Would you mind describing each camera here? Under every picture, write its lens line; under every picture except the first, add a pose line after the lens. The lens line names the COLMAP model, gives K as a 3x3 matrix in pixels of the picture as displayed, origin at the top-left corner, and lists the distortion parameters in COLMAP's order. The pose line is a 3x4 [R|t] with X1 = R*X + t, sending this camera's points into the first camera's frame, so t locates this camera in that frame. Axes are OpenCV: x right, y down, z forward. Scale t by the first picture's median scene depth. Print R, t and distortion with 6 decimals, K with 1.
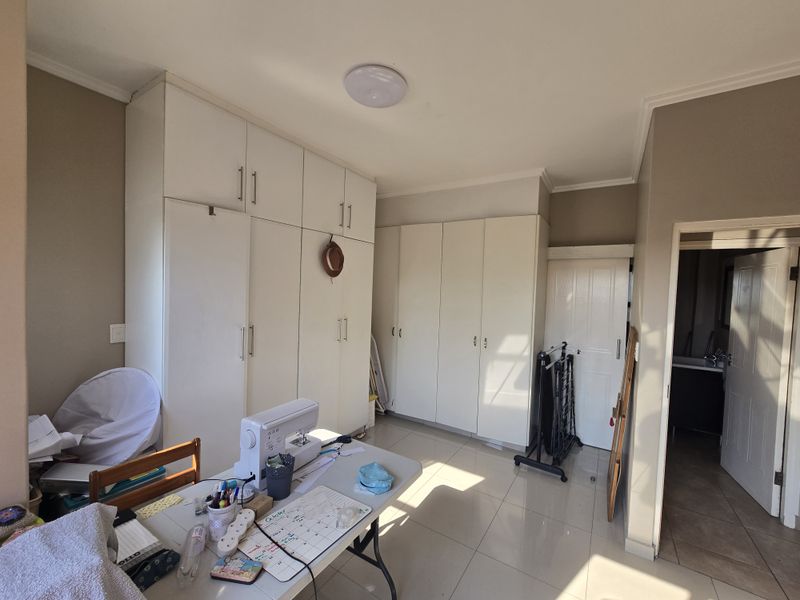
lens RADIAL K [[329.1, 0, 404.3], [0, 329.1, 300.4], [0, 0, 1]] dist [-0.001174, -0.000184]
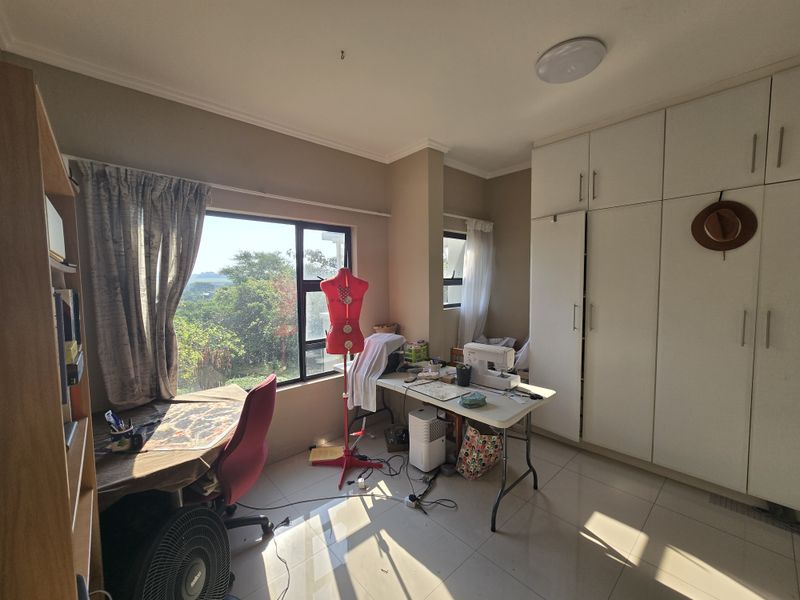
lens RADIAL K [[329.1, 0, 404.3], [0, 329.1, 300.4], [0, 0, 1]] dist [-0.001174, -0.000184]
pose [[-0.263586, 0.029582, -0.964182, 0.863995], [-0.028396, 0.998859, 0.038408, 0.038766], [0.964218, 0.037503, -0.262445, 0.687166]]
